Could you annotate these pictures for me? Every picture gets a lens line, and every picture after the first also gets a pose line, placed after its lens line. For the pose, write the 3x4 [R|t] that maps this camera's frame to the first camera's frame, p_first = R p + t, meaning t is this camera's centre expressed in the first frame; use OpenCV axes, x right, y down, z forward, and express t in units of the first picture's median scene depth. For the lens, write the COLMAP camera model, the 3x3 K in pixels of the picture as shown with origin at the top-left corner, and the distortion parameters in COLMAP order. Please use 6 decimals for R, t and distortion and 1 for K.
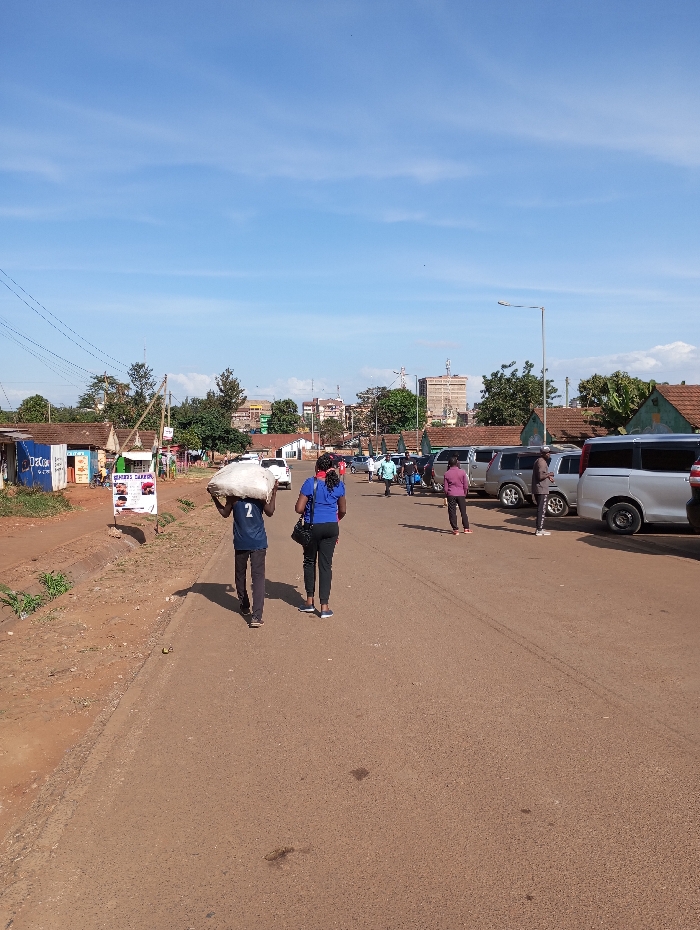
lens RADIAL K [[750.3, 0, 350.0], [0, 750.3, 465.0], [0, 0, 1]] dist [0.047416, -0.071216]
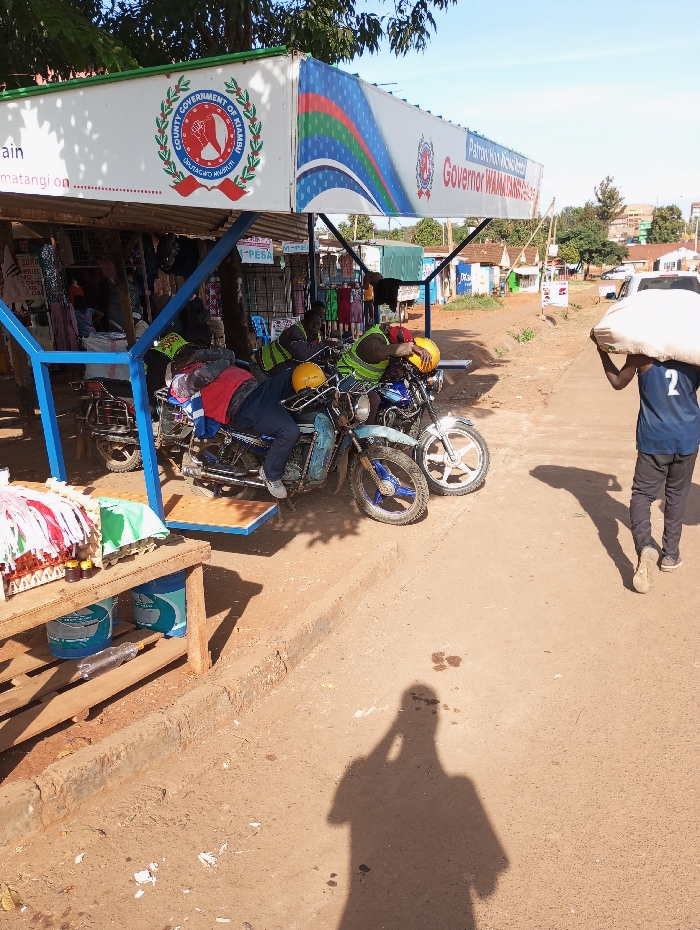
lens RADIAL K [[750.3, 0, 350.0], [0, 750.3, 465.0], [0, 0, 1]] dist [0.047416, -0.071216]
pose [[0.891215, 0.093324, -0.443876, 0.016590], [0.015433, 0.971799, 0.235306, 0.000940], [0.453318, -0.216559, 0.864642, -0.137934]]
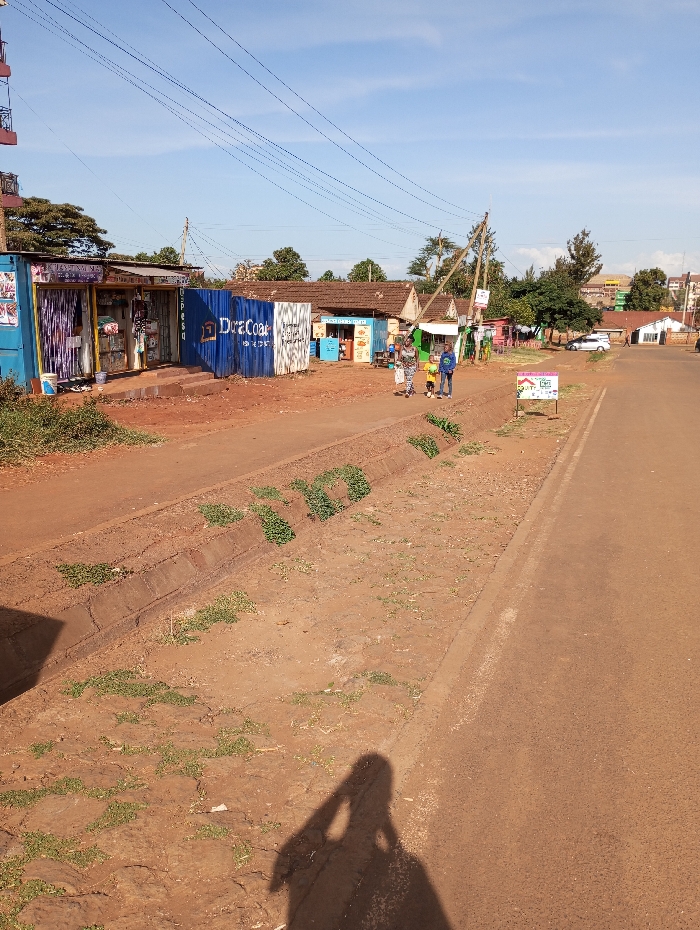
lens RADIAL K [[728.8, 0, 354.0], [0, 728.8, 480.1], [0, 0, 1]] dist [0.045404, 0.006138]
pose [[0.899752, 0.130780, -0.416345, -0.023529], [-0.052248, 0.979460, 0.194752, -0.001114], [0.433263, -0.153476, 0.888104, 0.187656]]
